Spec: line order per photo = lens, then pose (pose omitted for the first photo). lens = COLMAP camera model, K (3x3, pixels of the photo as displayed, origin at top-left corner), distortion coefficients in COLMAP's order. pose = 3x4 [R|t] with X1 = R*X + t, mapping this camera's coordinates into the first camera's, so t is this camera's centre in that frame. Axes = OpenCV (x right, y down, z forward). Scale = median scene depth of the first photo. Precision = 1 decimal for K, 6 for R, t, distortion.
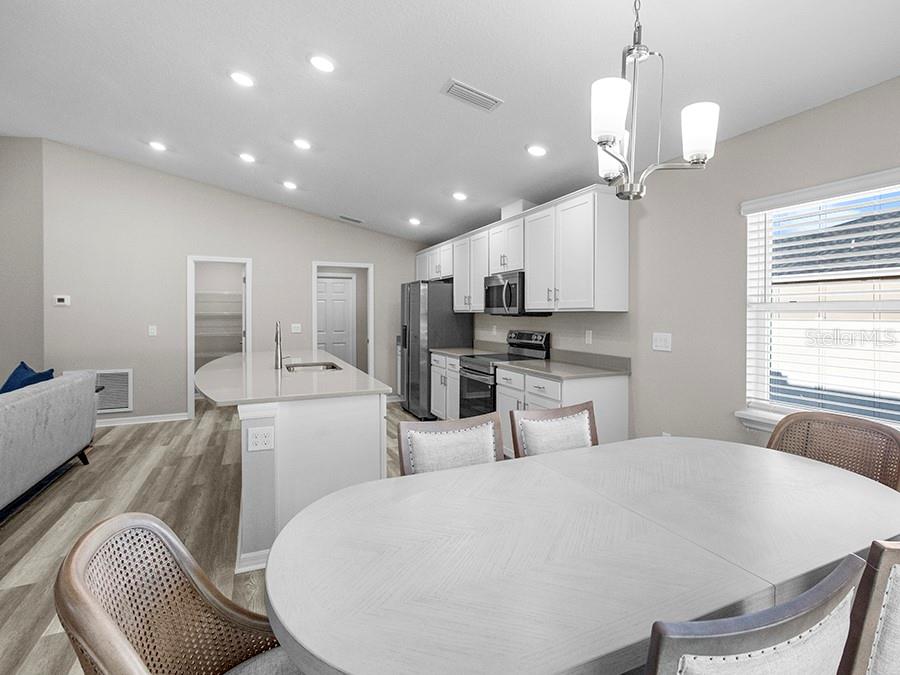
lens RADIAL K [[483.1, 0, 491.3], [0, 483.1, 316.4], [0, 0, 1]] dist [0.008062, -0.001537]
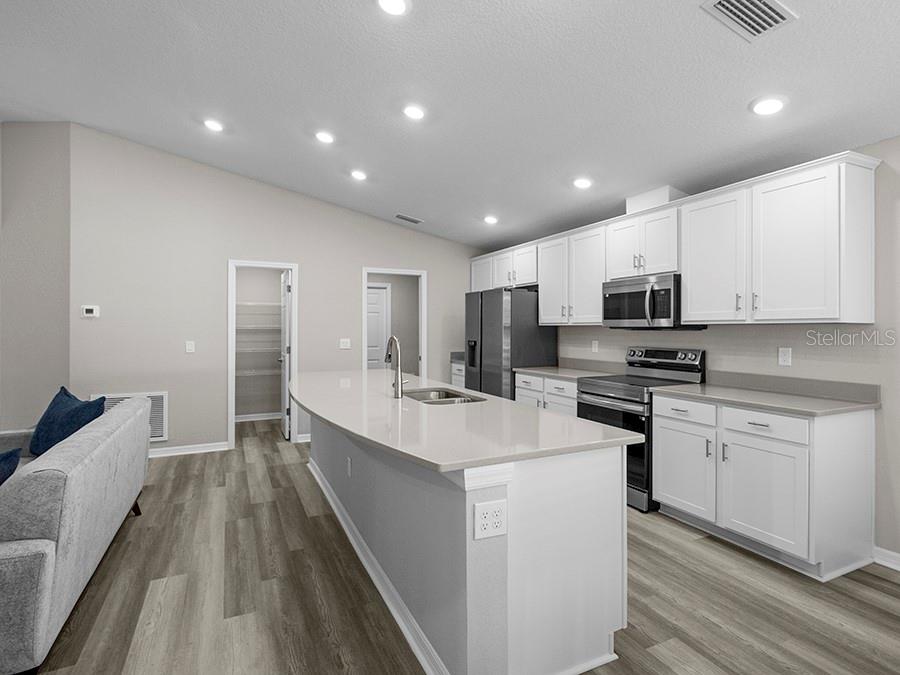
lens RADIAL K [[483.1, 0, 463.5], [0, 483.1, 324.4], [0, 0, 1]] dist [0.008062, -0.001537]
pose [[0.999974, -0.000498, -0.007177, -0.252010], [0.000414, 0.999932, -0.011687, -0.000118], [0.007182, 0.011684, 0.999906, 0.173379]]
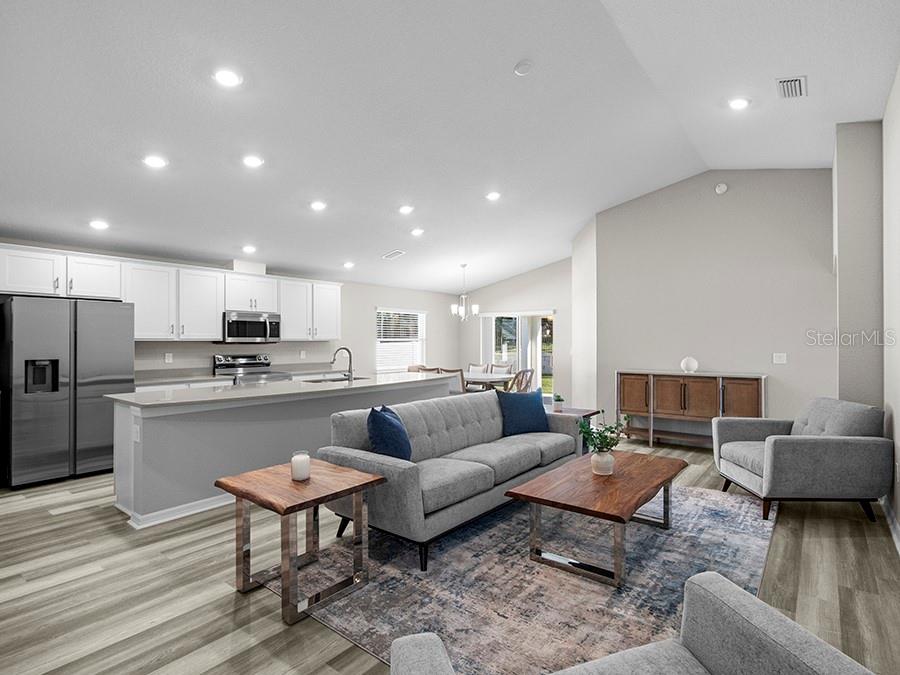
lens RADIAL K [[483.1, 0, 480.4], [0, 483.1, 340.6], [0, 0, 1]] dist [0.008062, -0.001537]
pose [[-0.457379, -0.001460, 0.889270, -1.412408], [0.003175, 0.999990, 0.003274, -0.011899], [-0.889266, 0.004321, -0.457370, 0.993543]]
